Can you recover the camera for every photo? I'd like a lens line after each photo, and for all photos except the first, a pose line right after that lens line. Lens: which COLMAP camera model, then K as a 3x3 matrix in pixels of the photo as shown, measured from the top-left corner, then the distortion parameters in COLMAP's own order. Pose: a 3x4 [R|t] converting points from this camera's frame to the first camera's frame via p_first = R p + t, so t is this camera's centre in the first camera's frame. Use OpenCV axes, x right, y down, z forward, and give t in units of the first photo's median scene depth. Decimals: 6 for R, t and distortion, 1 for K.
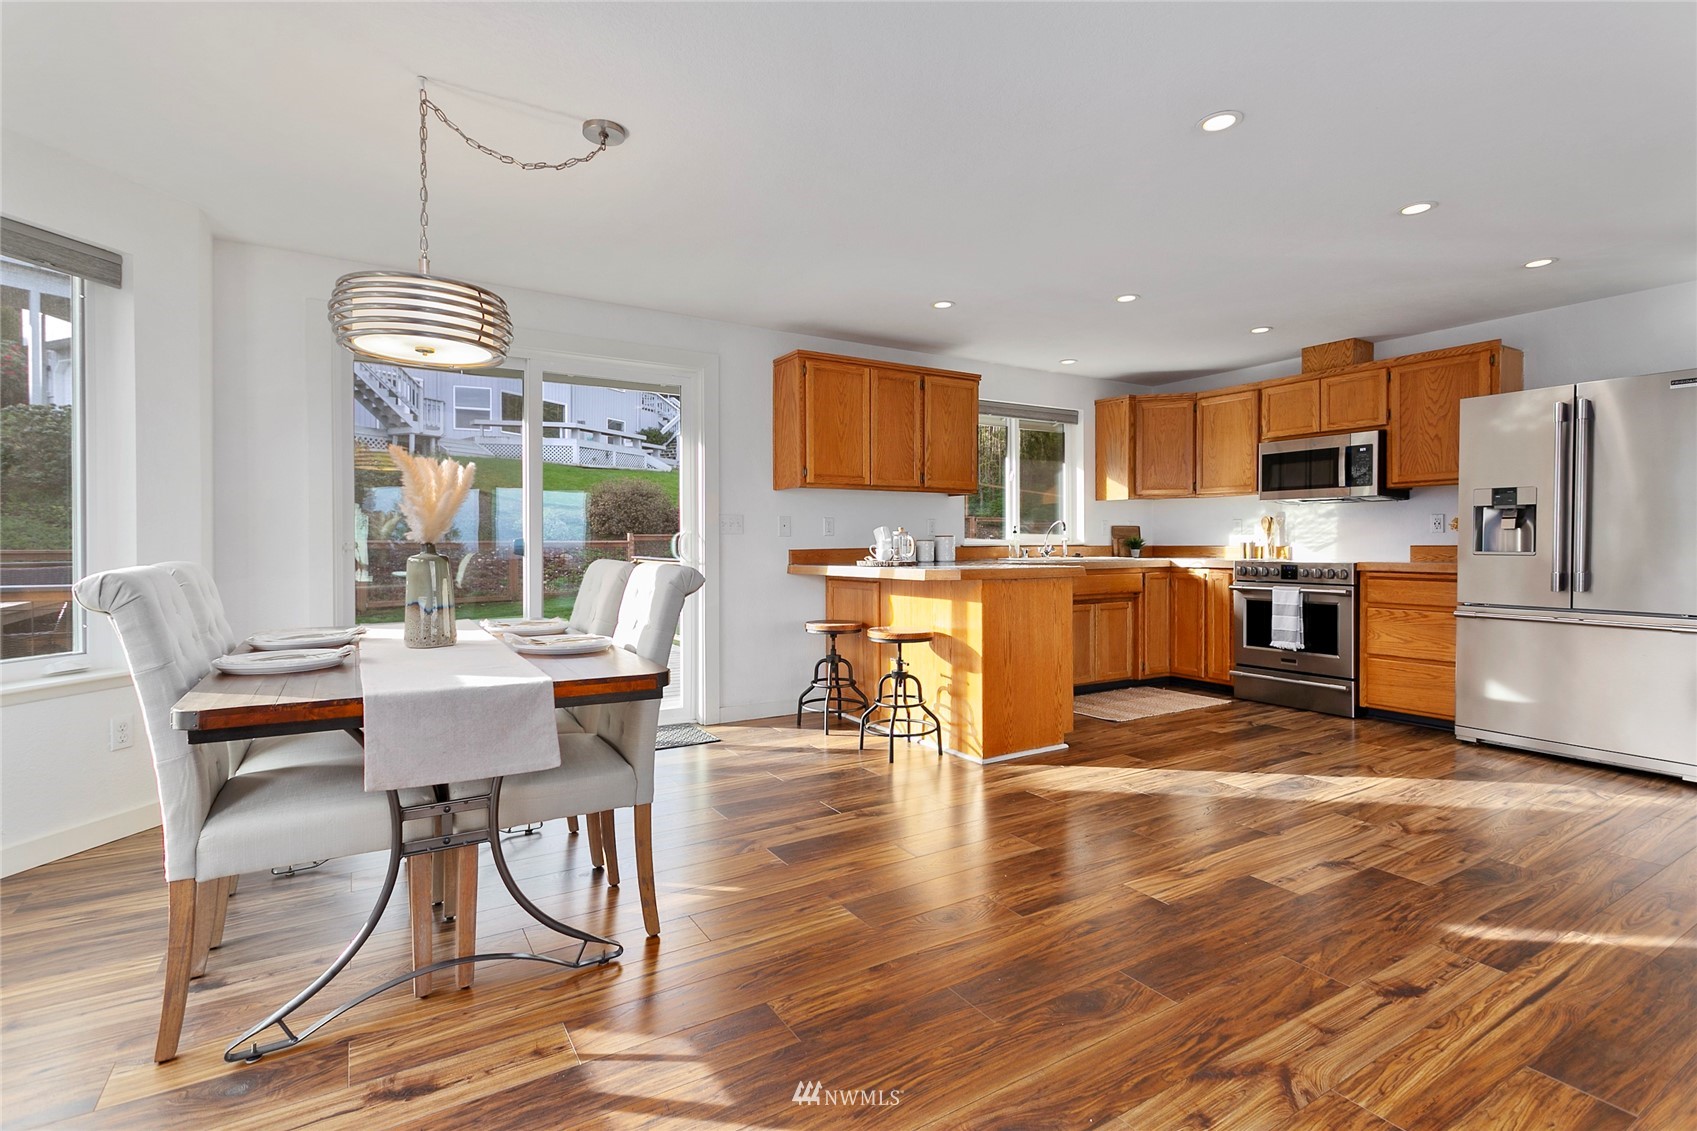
lens RADIAL K [[806.2, 0, 851.6], [0, 806.2, 550.3], [0, 0, 1]] dist [0.000234, 0.002803]
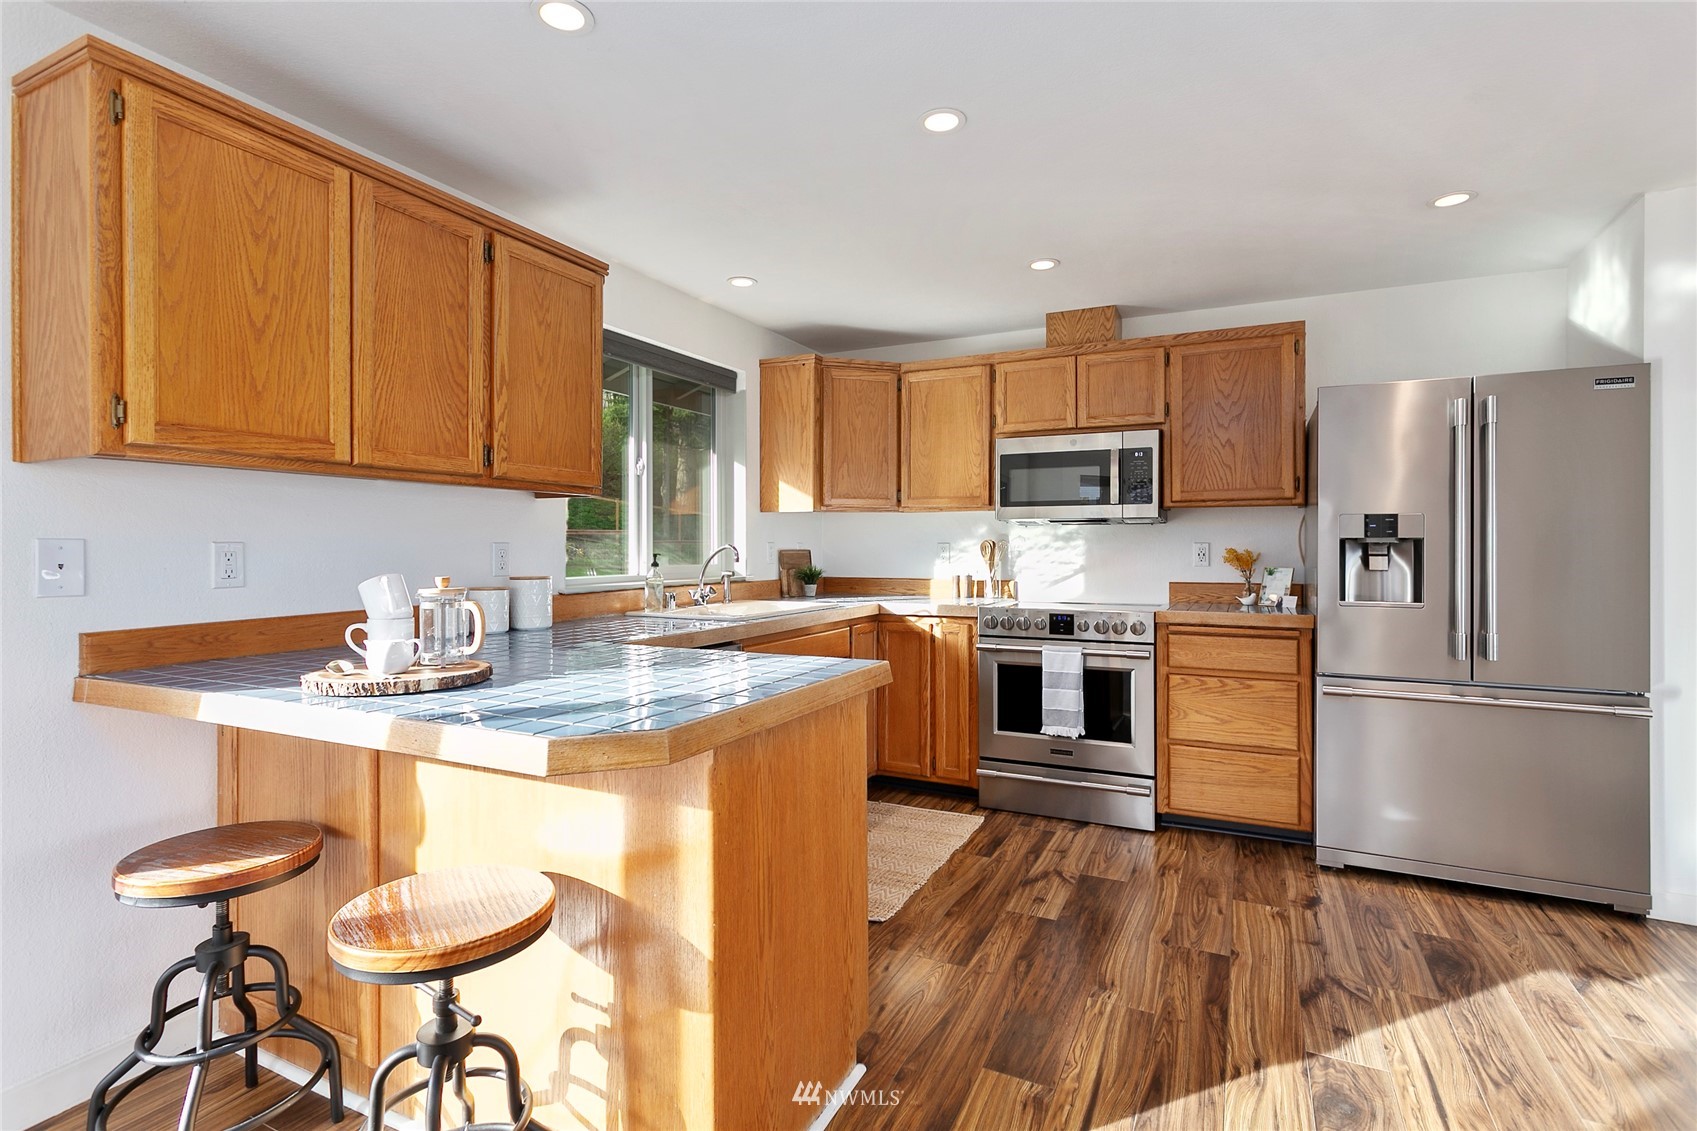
lens RADIAL K [[806.2, 0, 853.6], [0, 806.2, 545.5], [0, 0, 1]] dist [0.000234, 0.002803]
pose [[0.845370, 0.003029, 0.534173, 0.020421], [0.003562, 0.999930, -0.011308, -0.035411], [-0.534169, 0.011462, 0.845300, 0.537207]]
